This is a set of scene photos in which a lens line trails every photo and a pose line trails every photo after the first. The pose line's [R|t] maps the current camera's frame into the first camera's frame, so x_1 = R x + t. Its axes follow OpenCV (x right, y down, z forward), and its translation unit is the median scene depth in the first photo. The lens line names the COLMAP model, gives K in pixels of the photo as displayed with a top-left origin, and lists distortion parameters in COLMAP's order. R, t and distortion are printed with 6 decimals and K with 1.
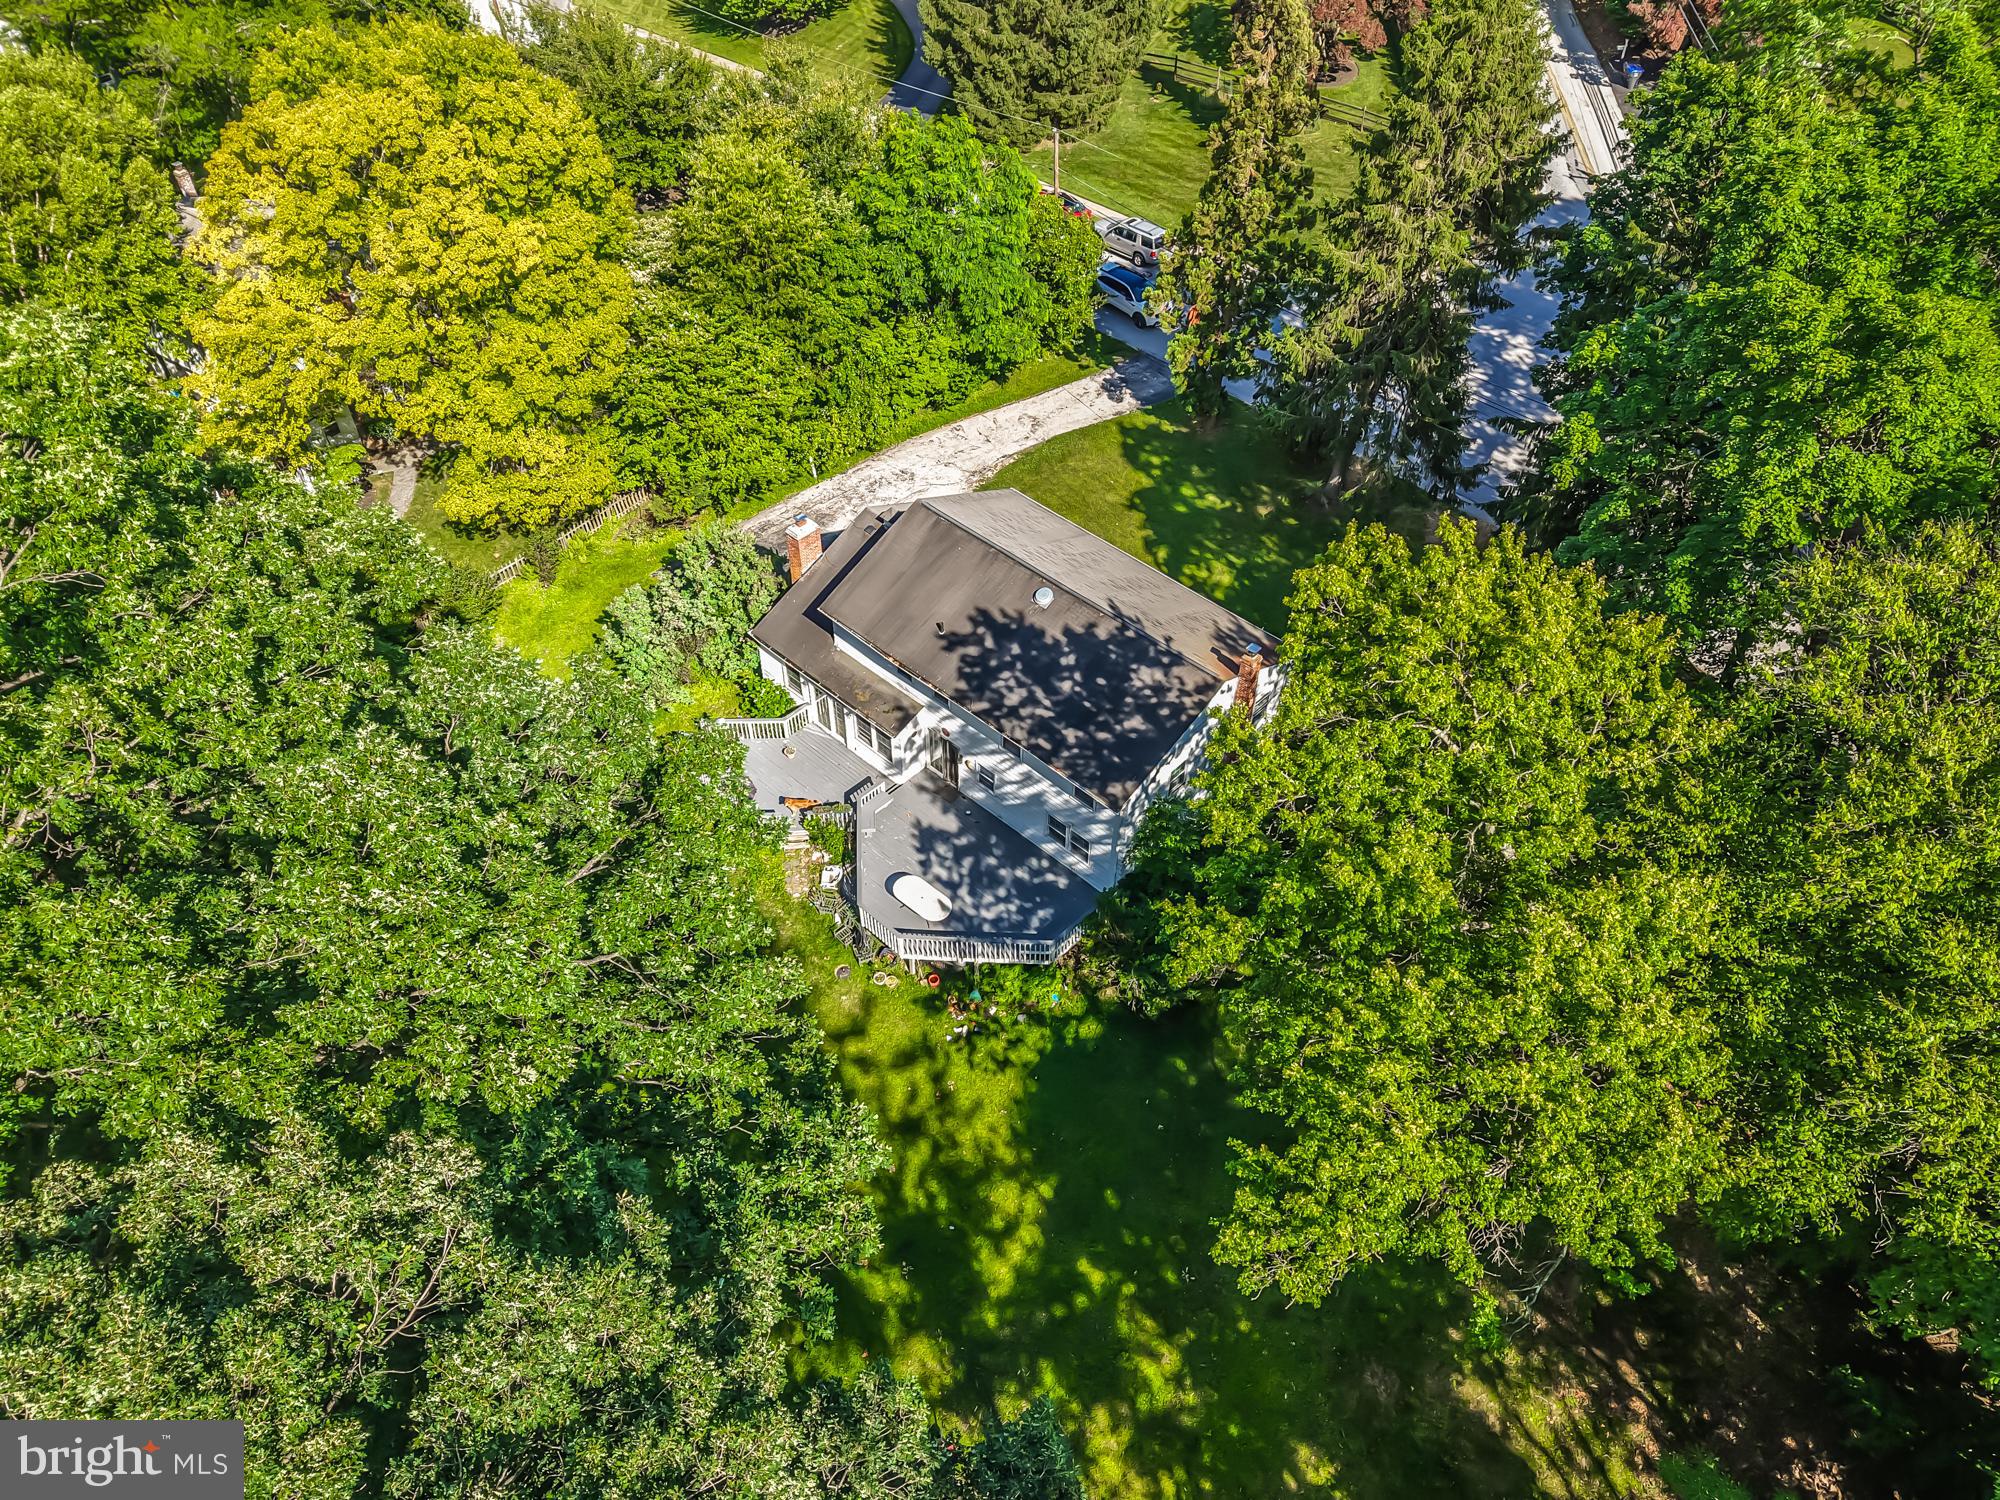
lens RADIAL K [[1402.4, 0, 1000.0], [0, 1402.4, 750.0], [0, 0, 1]] dist [0.002931, -0.001722]
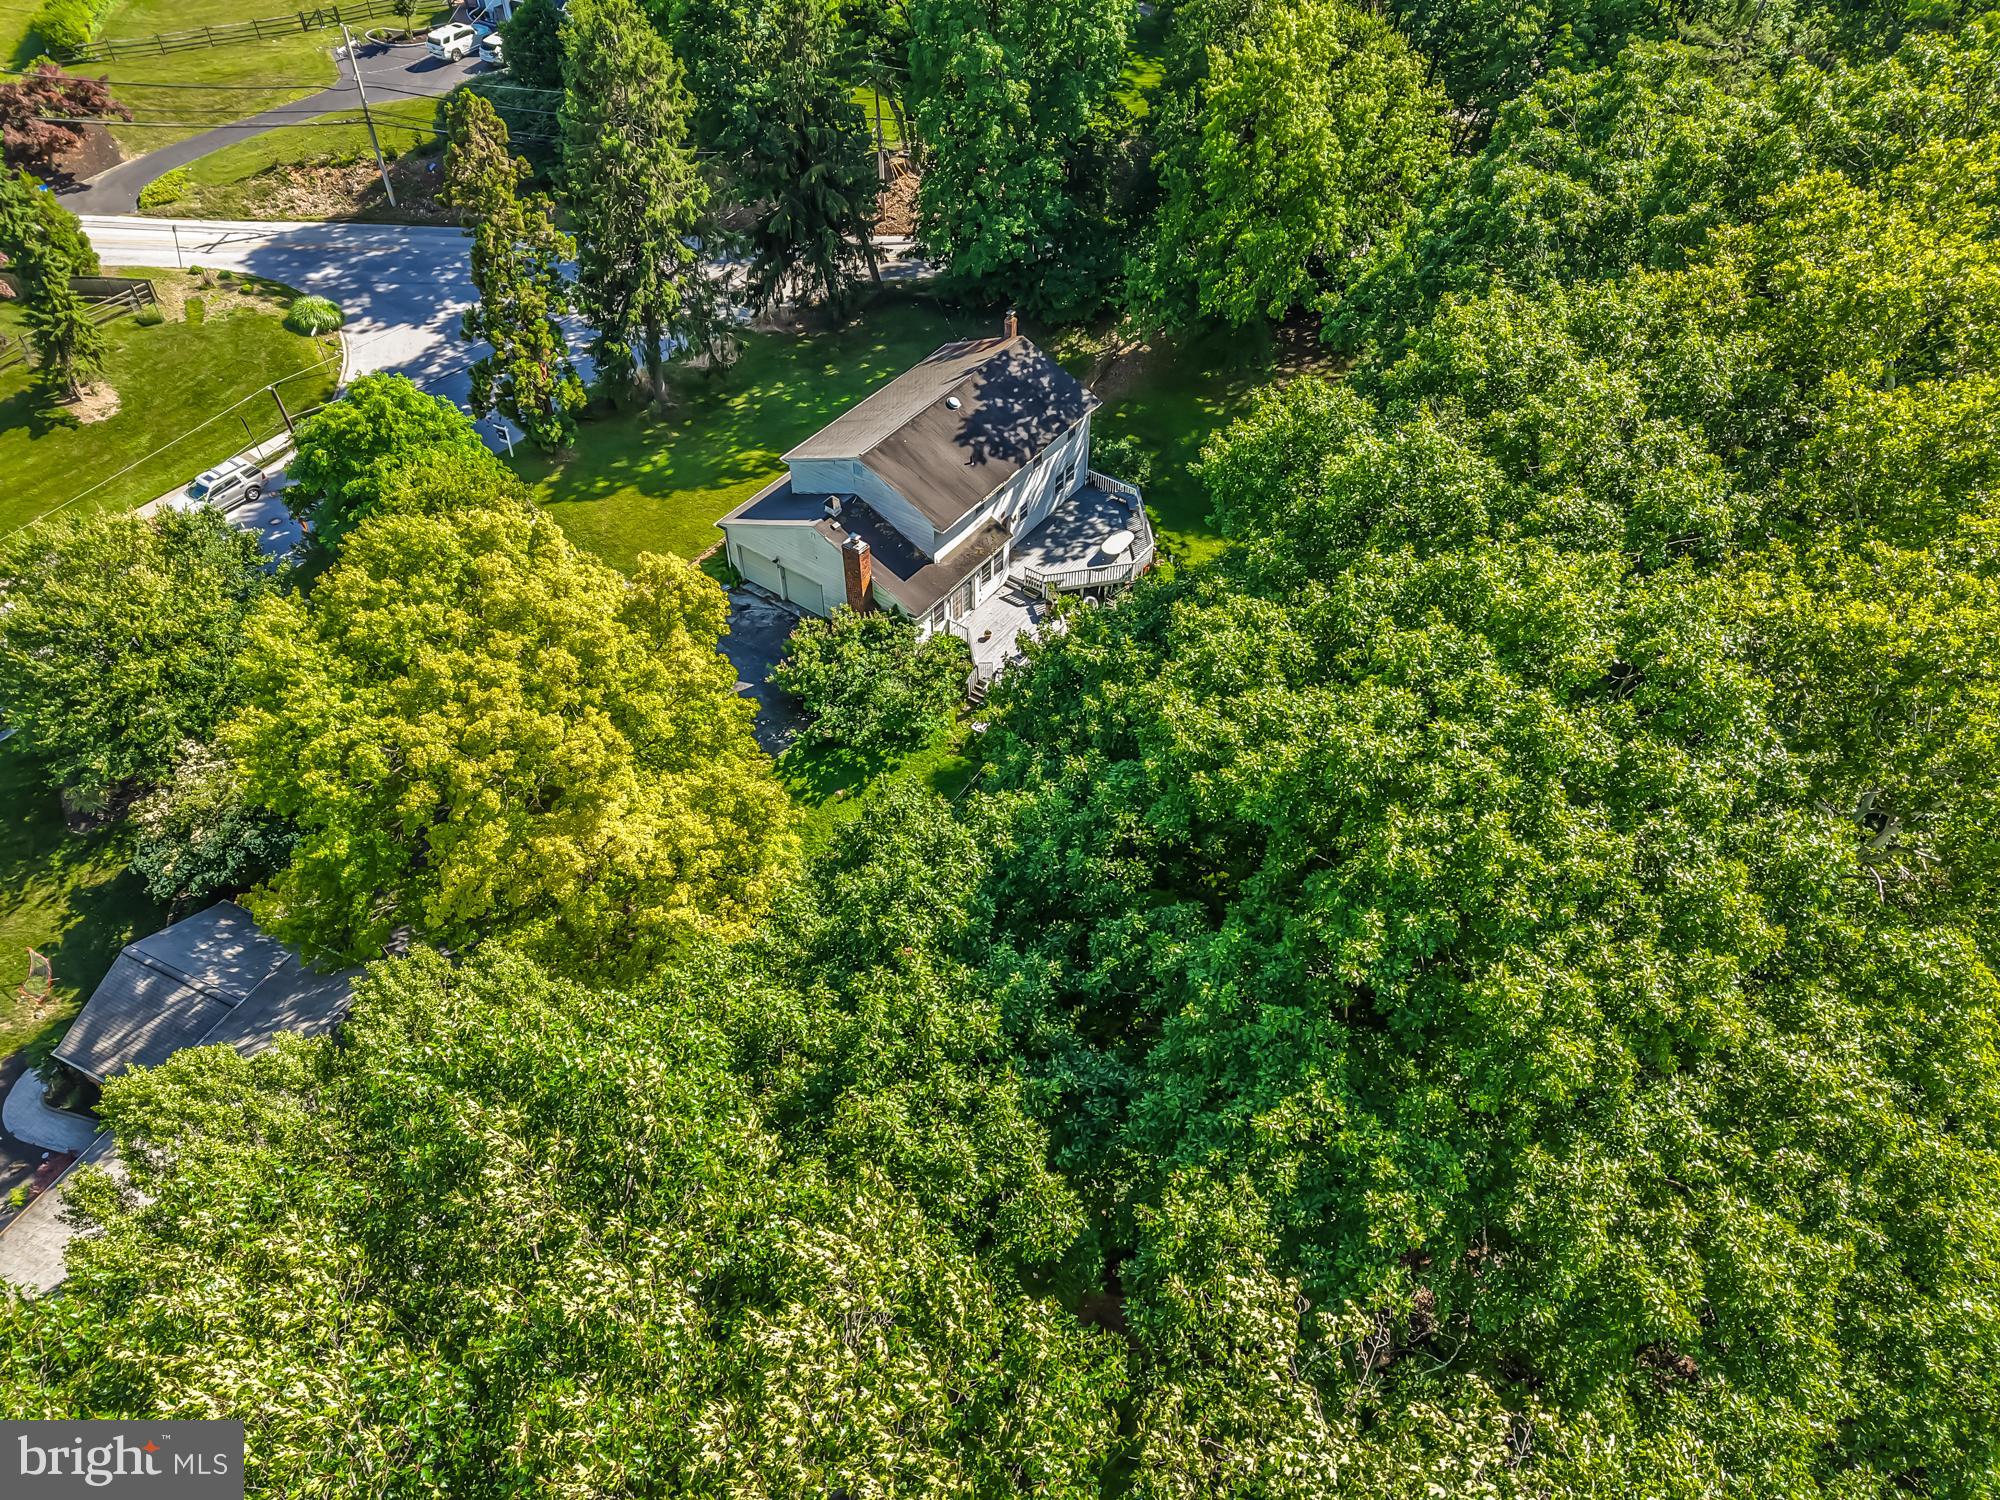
lens RADIAL K [[1402.4, 0, 1000.0], [0, 1402.4, 750.0], [0, 0, 1]] dist [0.002931, -0.001722]
pose [[-0.131701, -0.727350, 0.673511, -1.239203], [0.708639, 0.406018, 0.577044, -0.780103], [-0.693170, 0.553274, 0.461956, 0.488454]]
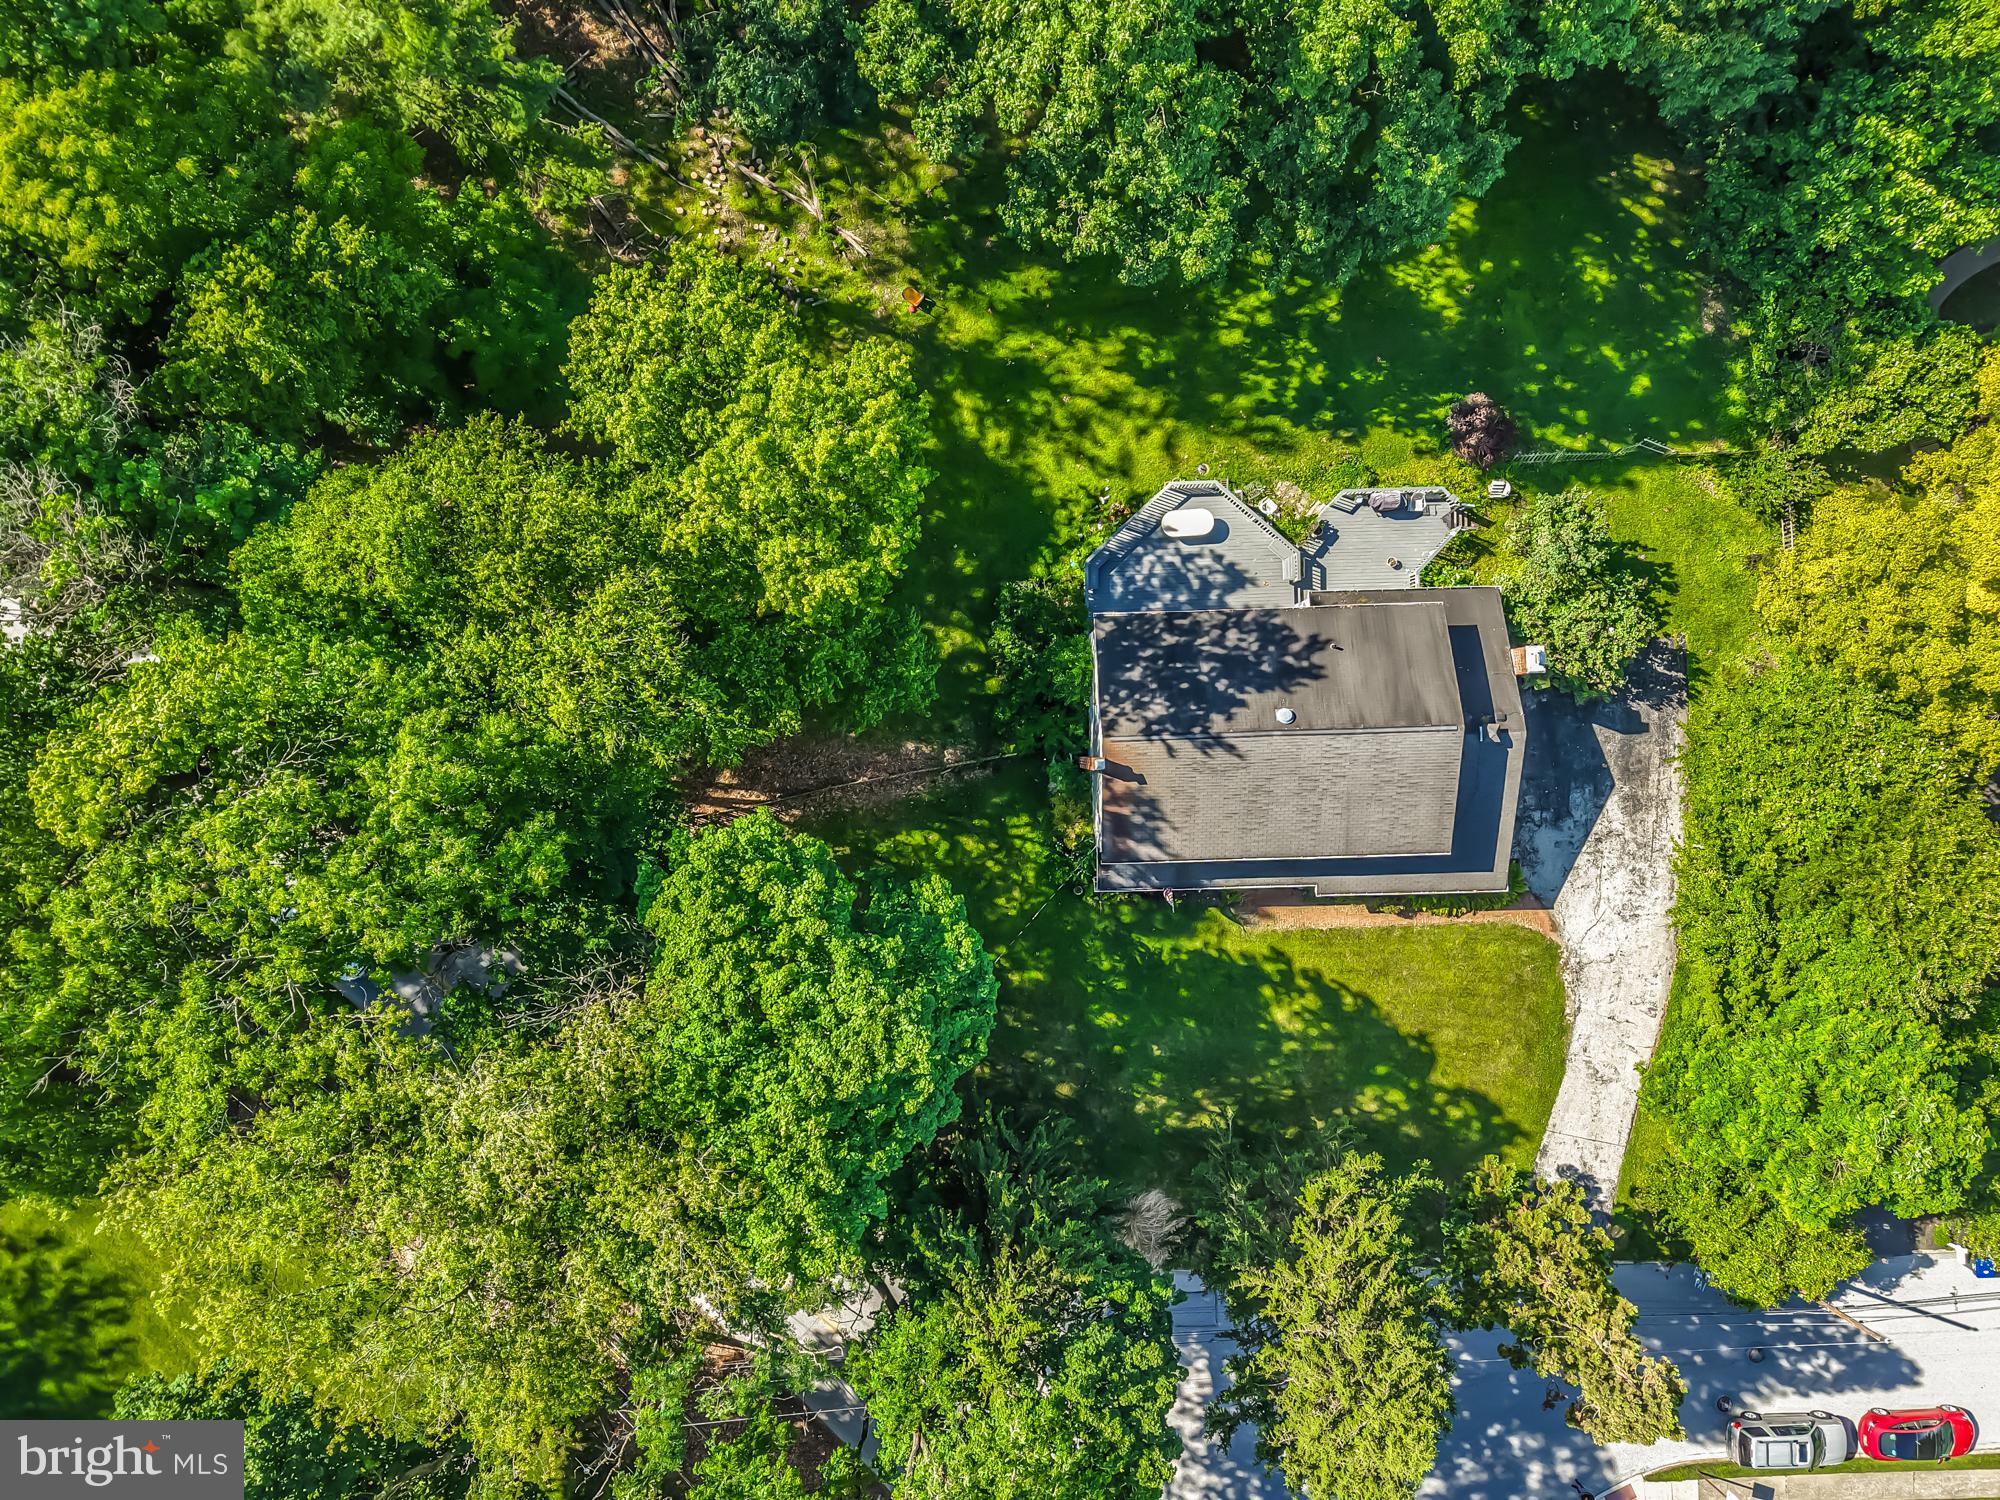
lens RADIAL K [[1402.4, 0, 1000.0], [0, 1402.4, 750.0], [0, 0, 1]] dist [0.002931, -0.001722]
pose [[-0.706612, 0.707242, -0.022546, 0.240549], [-0.515298, -0.492480, 0.701379, -0.804532], [0.484941, 0.507220, 0.712432, 0.095326]]
